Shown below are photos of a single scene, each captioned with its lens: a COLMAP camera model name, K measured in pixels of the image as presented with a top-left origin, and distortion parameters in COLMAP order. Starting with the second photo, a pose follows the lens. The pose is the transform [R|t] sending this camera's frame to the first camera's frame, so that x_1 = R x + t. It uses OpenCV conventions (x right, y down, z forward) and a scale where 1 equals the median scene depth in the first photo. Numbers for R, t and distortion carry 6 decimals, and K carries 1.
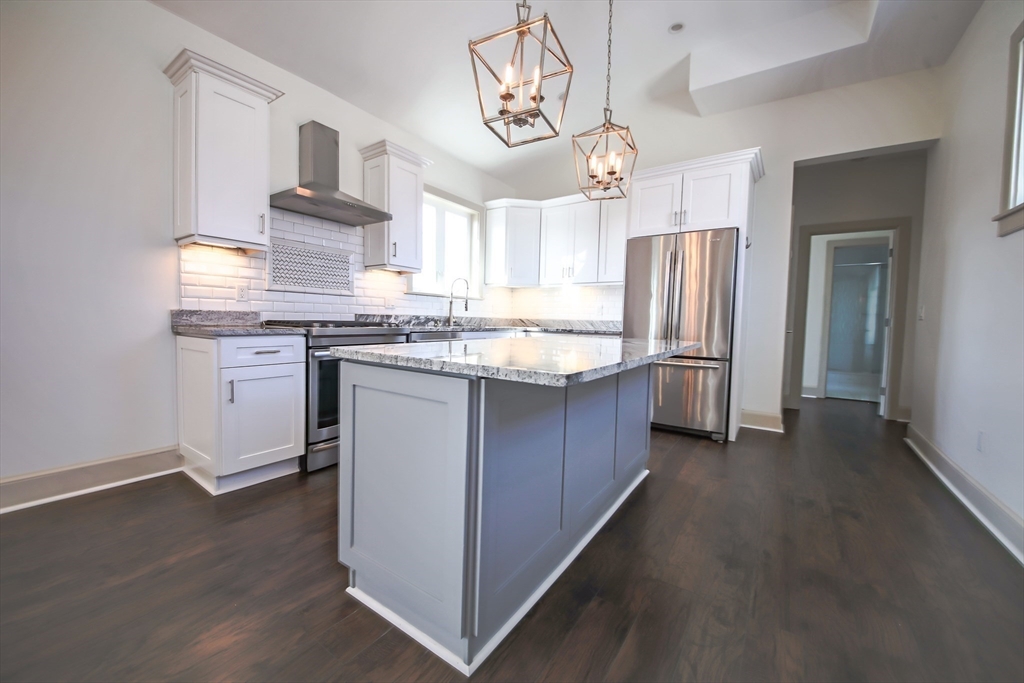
lens RADIAL K [[394.4, 0, 514.5], [0, 394.4, 332.7], [0, 0, 1]] dist [-0.000276, -0.000431]
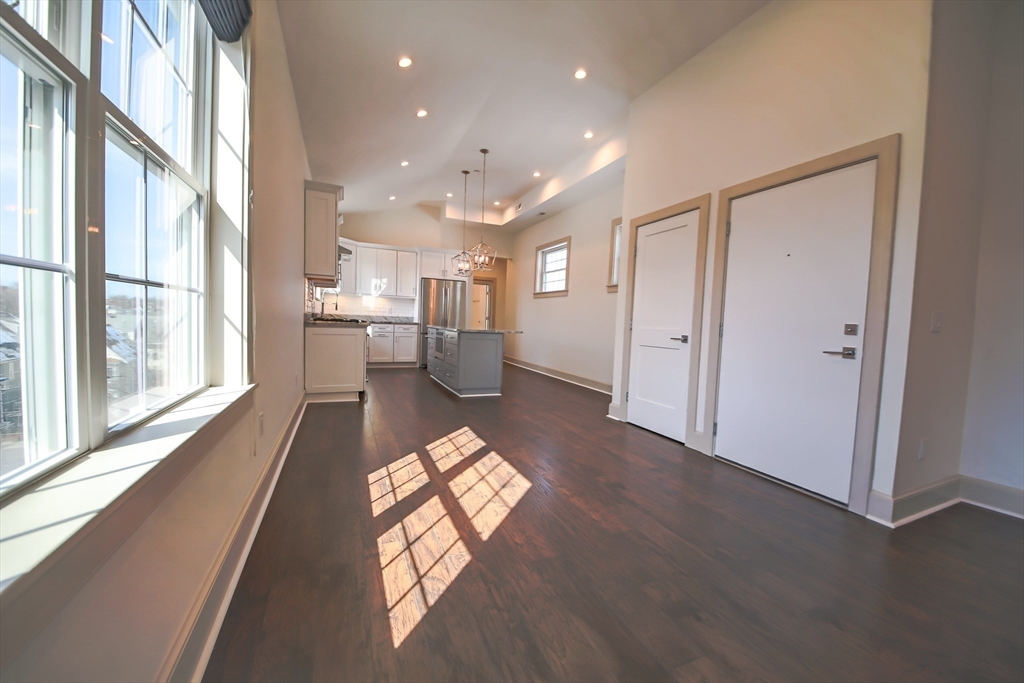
lens RADIAL K [[382.4, 0, 509.4], [0, 382.4, 319.0], [0, 0, 1]] dist [0.000166, -0.000063]
pose [[0.530363, -0.002111, 0.847768, -1.113319], [0.010698, 0.999934, -0.004203, -0.006269], [-0.847703, 0.011299, 0.530350, -0.441339]]
